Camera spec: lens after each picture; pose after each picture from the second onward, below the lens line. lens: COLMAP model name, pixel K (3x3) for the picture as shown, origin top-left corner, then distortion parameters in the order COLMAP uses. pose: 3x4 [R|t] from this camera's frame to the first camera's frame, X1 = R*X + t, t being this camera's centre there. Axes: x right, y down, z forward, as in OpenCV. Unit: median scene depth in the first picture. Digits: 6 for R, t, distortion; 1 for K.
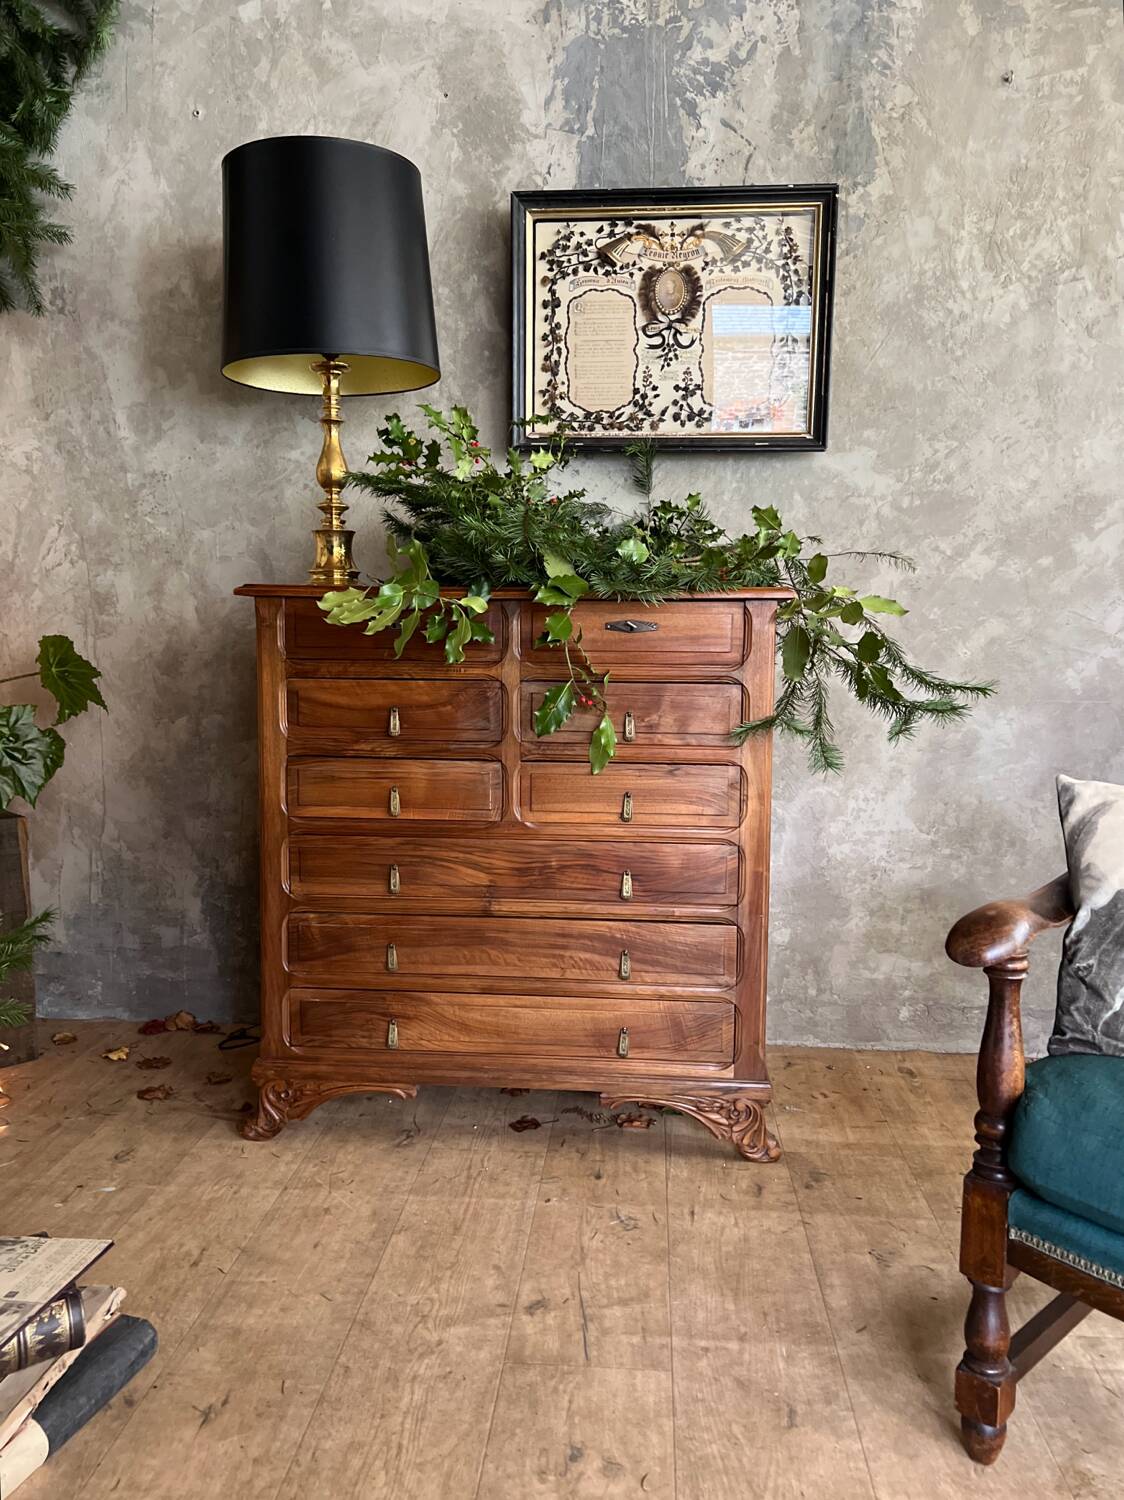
lens RADIAL K [[1126.8, 0, 562.0], [0, 1126.8, 750.0], [0, 0, 1]] dist [0.029823, -0.027769]
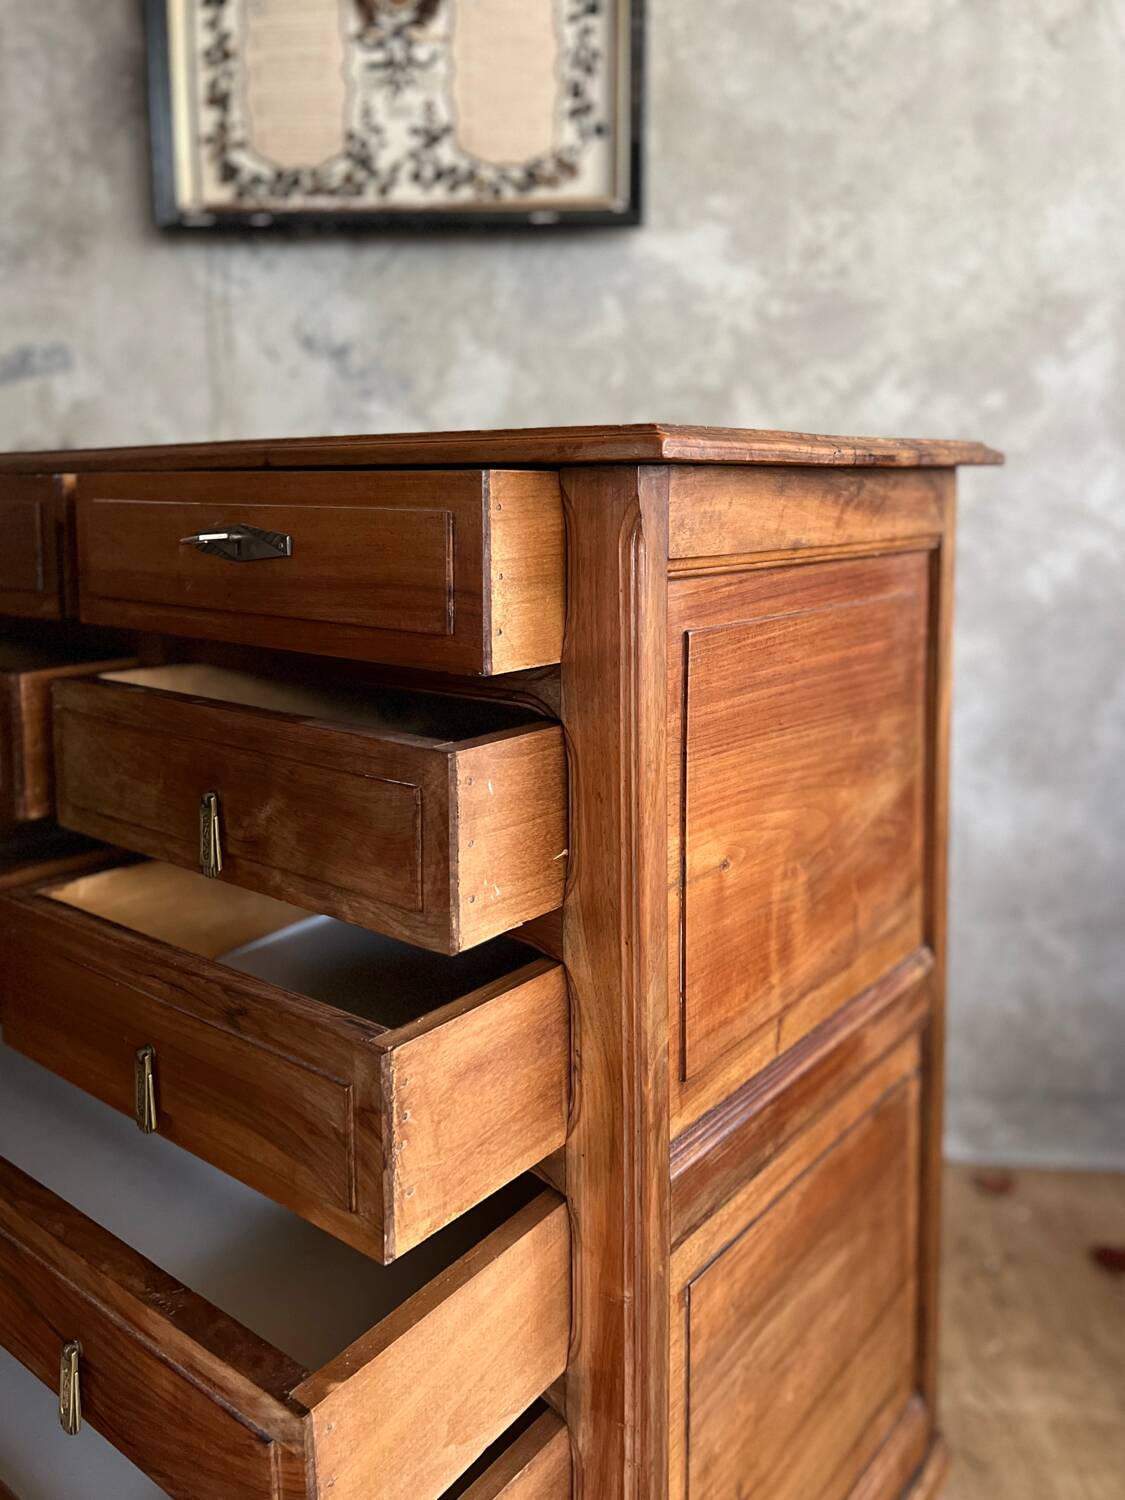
lens RADIAL K [[1227.6, 0, 545.4], [0, 1227.6, 602.0], [0, 0, 1]] dist [0.014713, -0.010284]
pose [[0.999866, -0.010089, 0.012928, 0.164599], [0.010127, 0.999945, -0.002870, -0.053005], [-0.012898, 0.003000, 0.999912, 0.309677]]
